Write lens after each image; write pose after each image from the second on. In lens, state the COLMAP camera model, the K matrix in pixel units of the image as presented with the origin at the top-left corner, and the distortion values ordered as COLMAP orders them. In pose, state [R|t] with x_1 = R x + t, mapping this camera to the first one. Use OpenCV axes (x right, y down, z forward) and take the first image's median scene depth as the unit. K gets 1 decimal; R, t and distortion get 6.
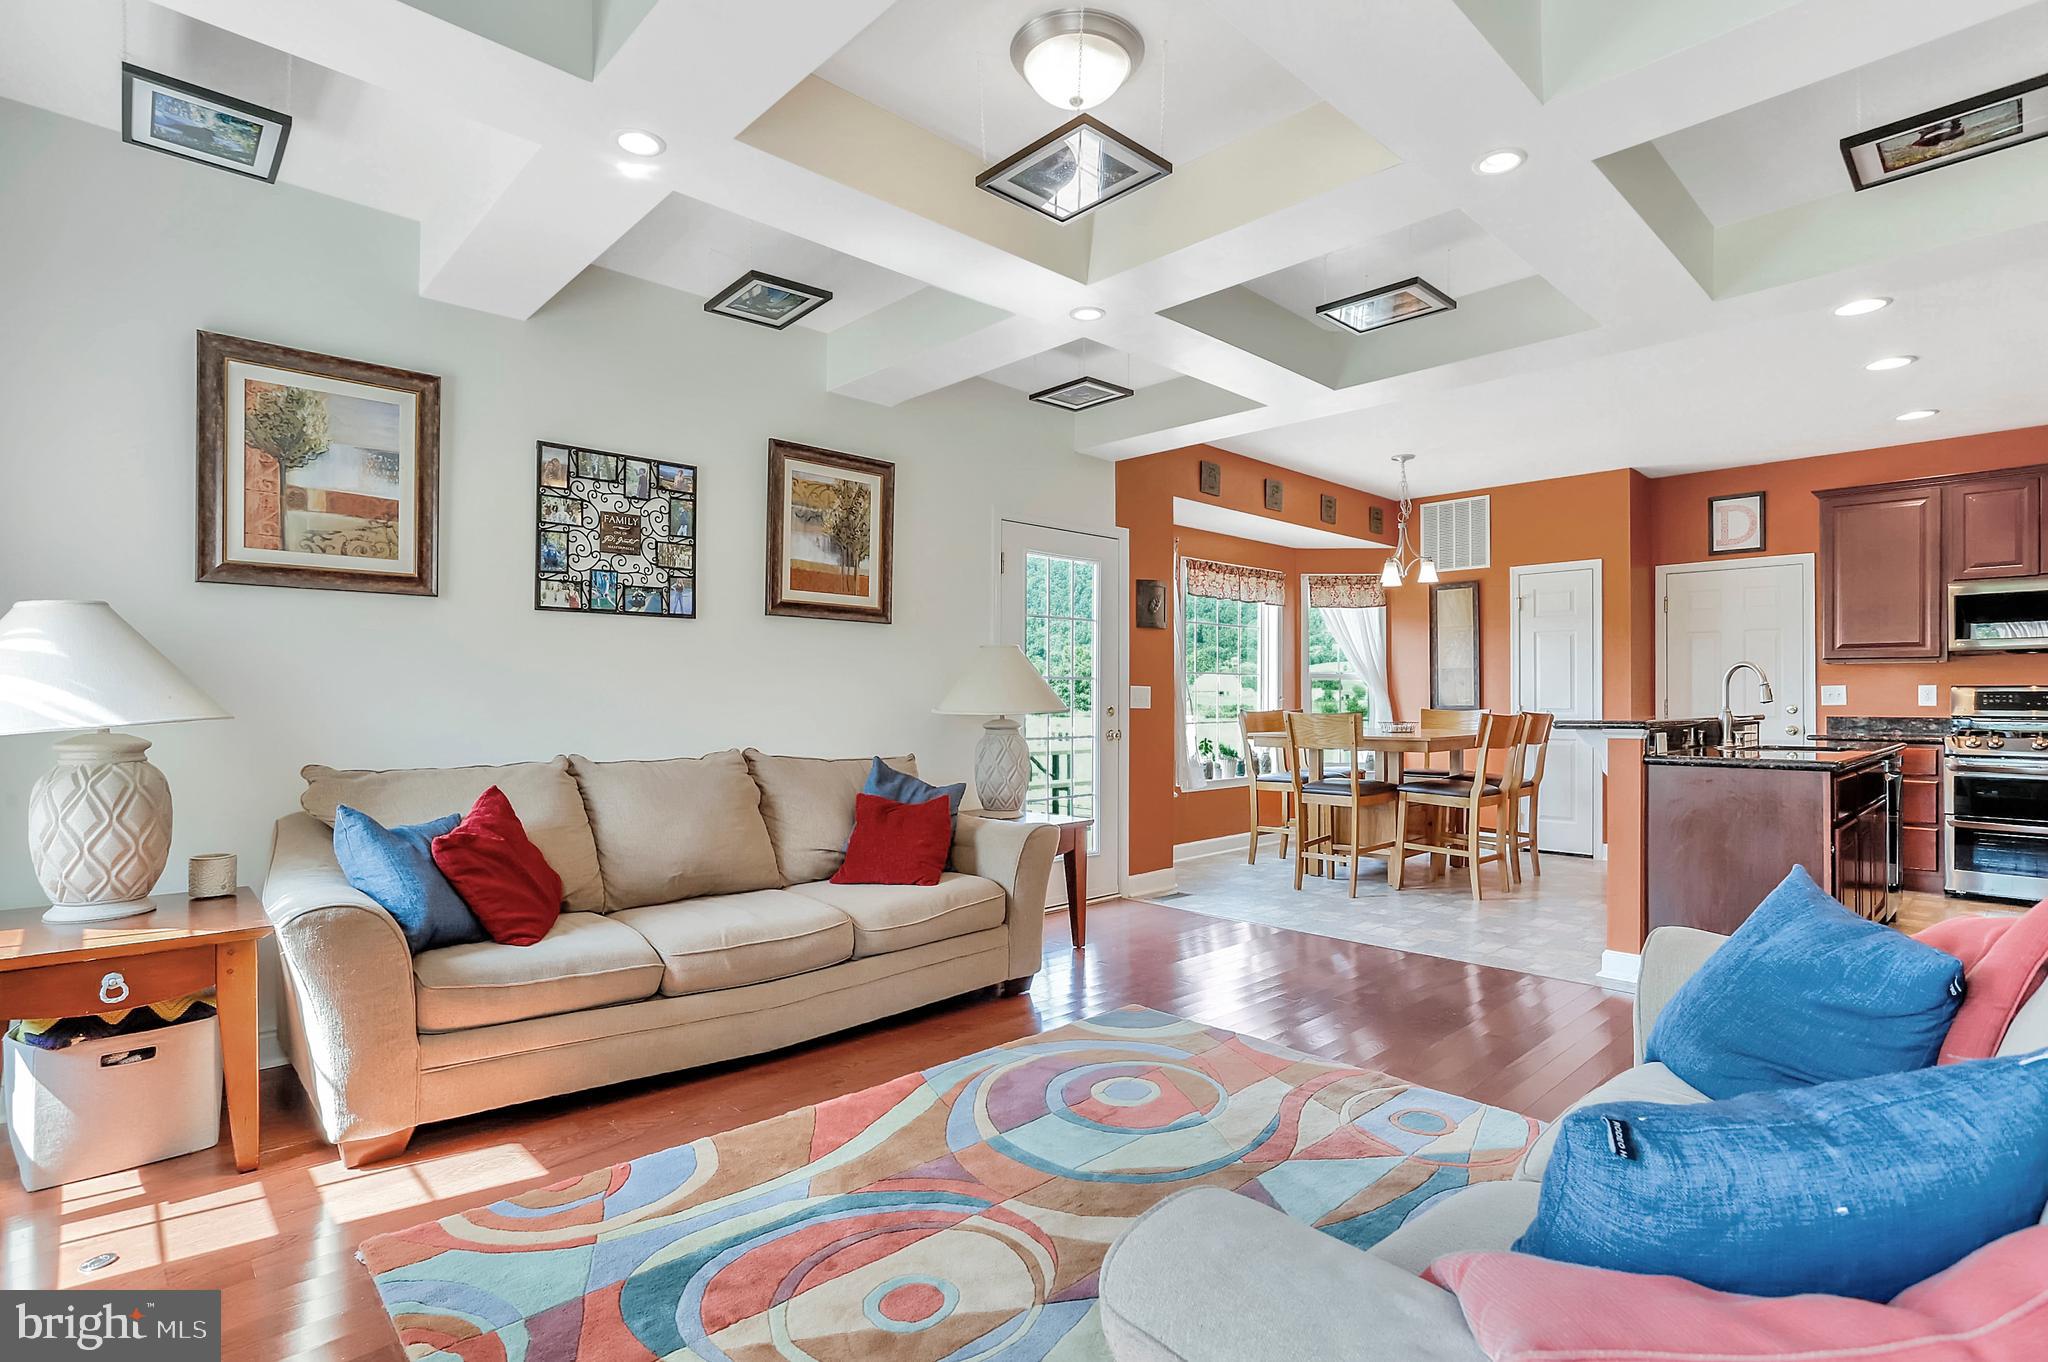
lens RADIAL K [[994.6, 0, 1019.1], [0, 994.6, 696.4], [0, 0, 1]] dist [-0.035682, 0.013924]
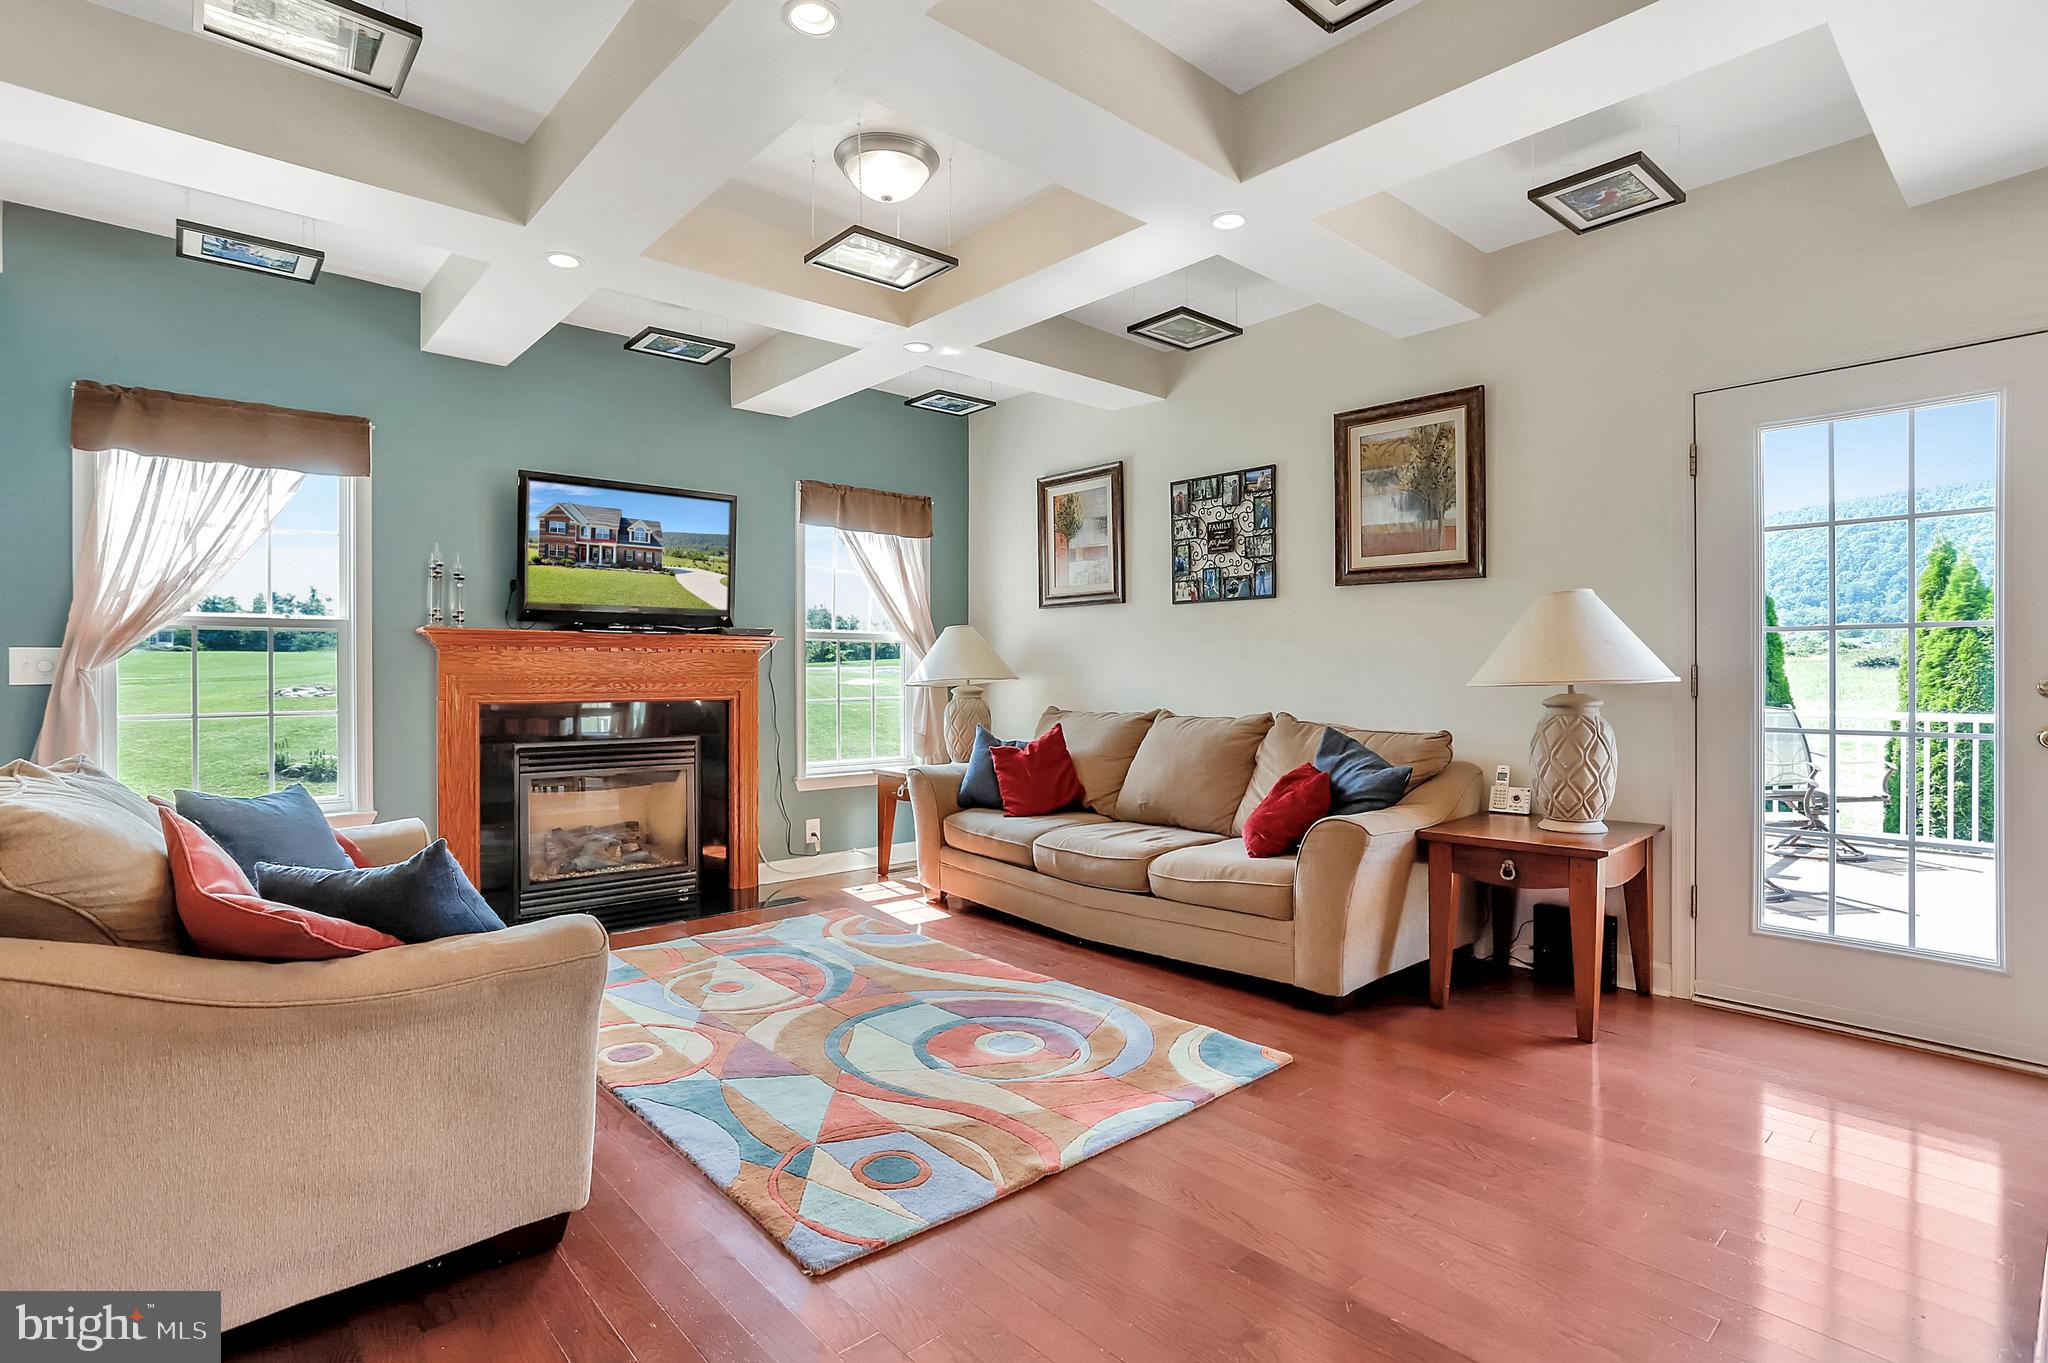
lens RADIAL K [[994.6, 0, 1042.0], [0, 994.6, 664.0], [0, 0, 1]] dist [-0.035682, 0.013924]
pose [[-0.001724, -0.006806, -0.999975, 0.839957], [0.004407, 0.999967, -0.006814, 0.004578], [0.999989, -0.004419, -0.001694, 0.754685]]
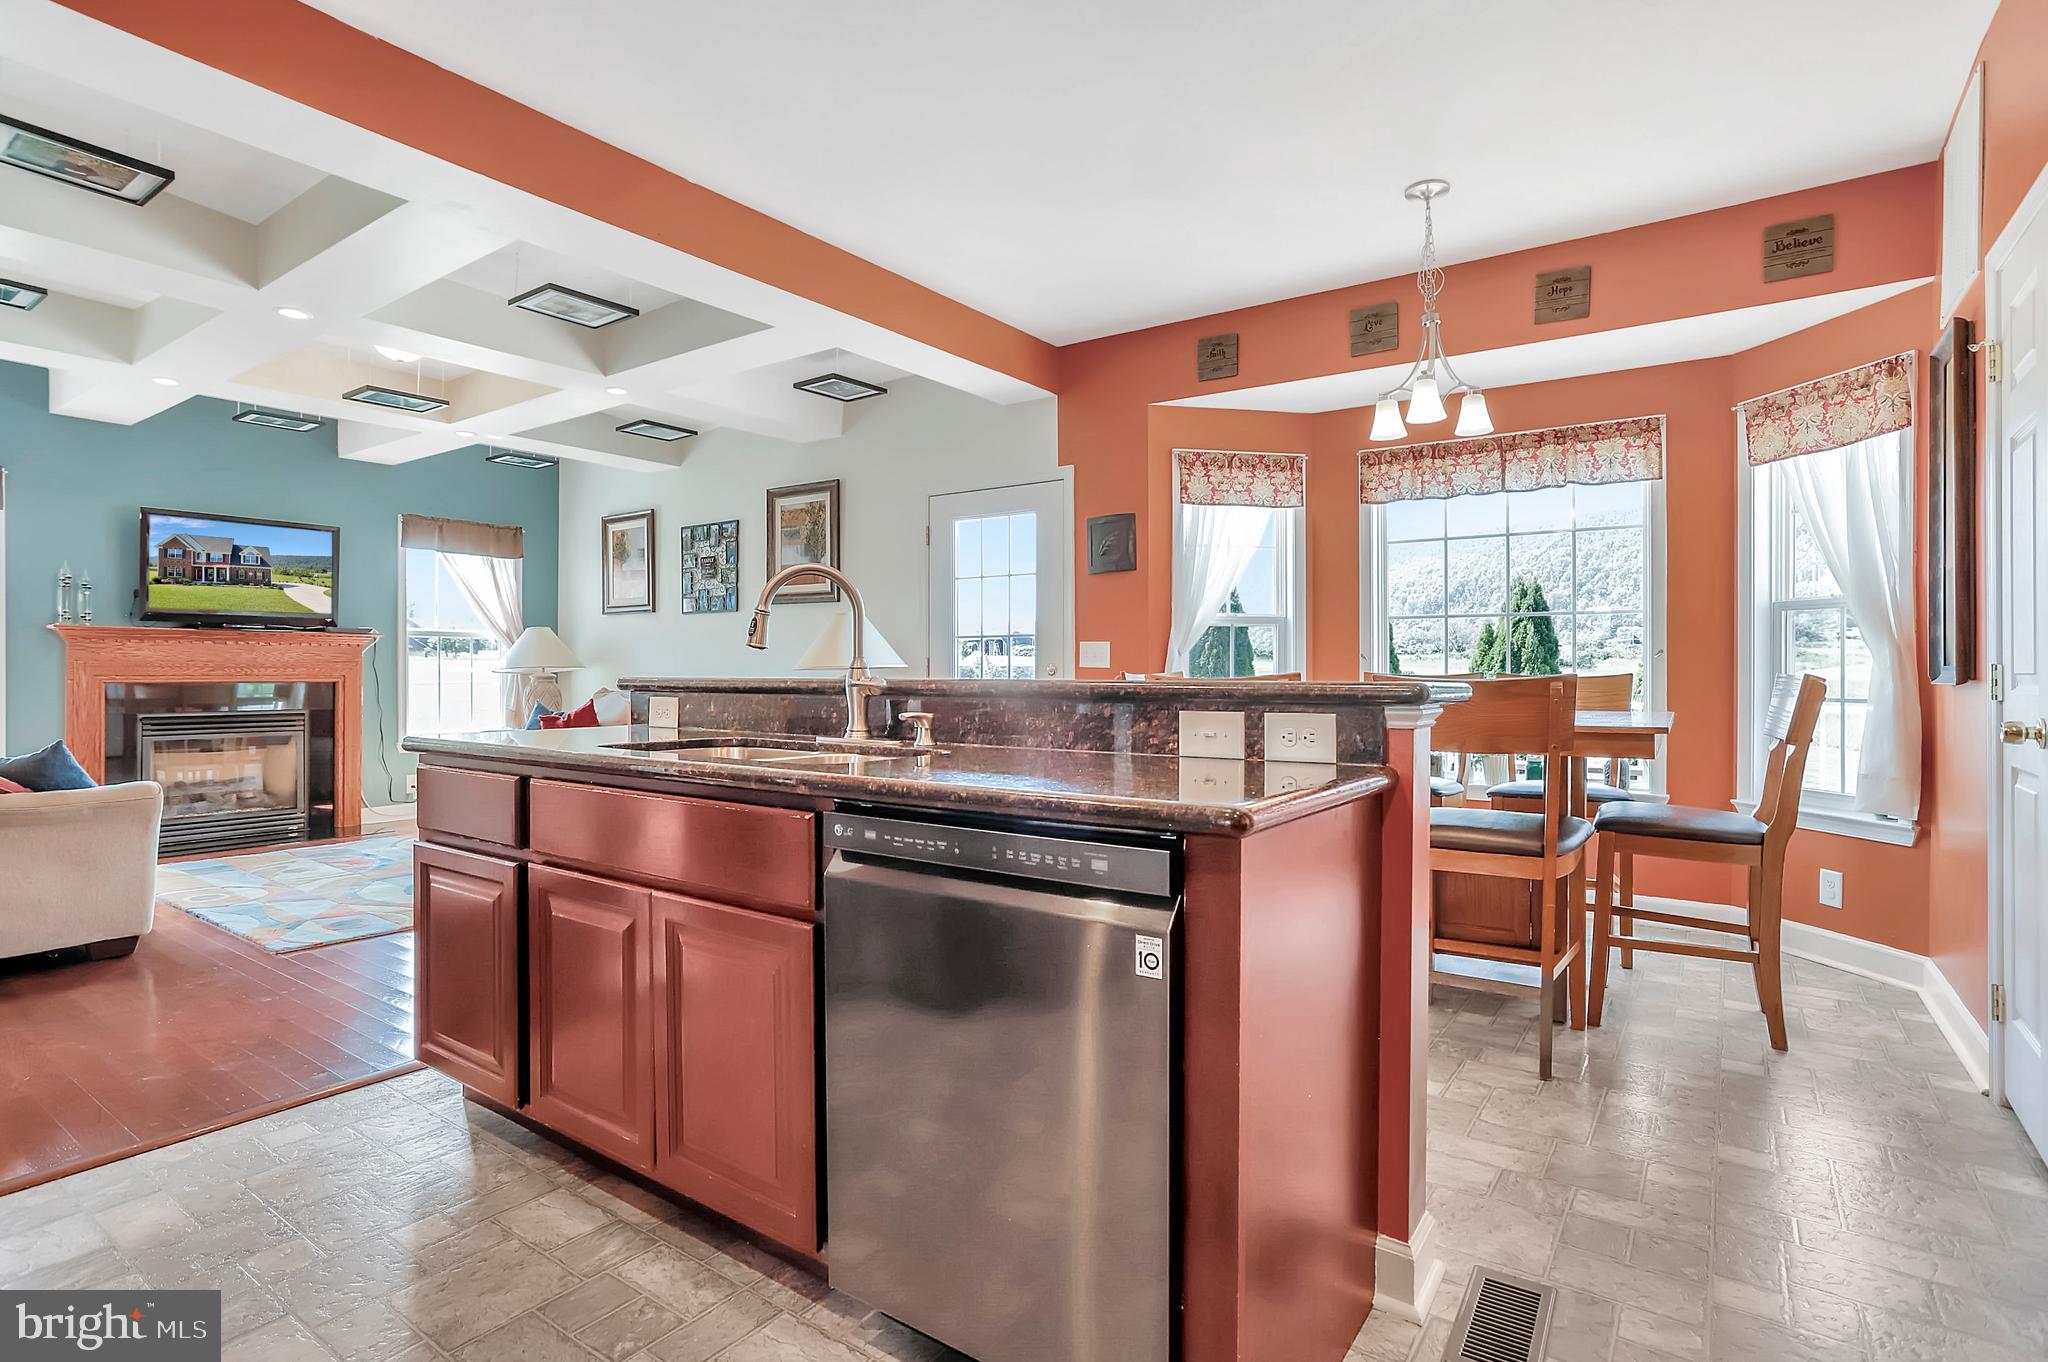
lens RADIAL K [[994.6, 0, 1049.2], [0, 994.6, 687.1], [0, 0, 1]] dist [-0.035682, 0.013924]
pose [[0.236214, 0.021514, -0.971463, 1.487113], [0.007687, 0.999682, 0.024008, 0.016605], [0.971671, -0.013138, 0.235974, 1.147219]]
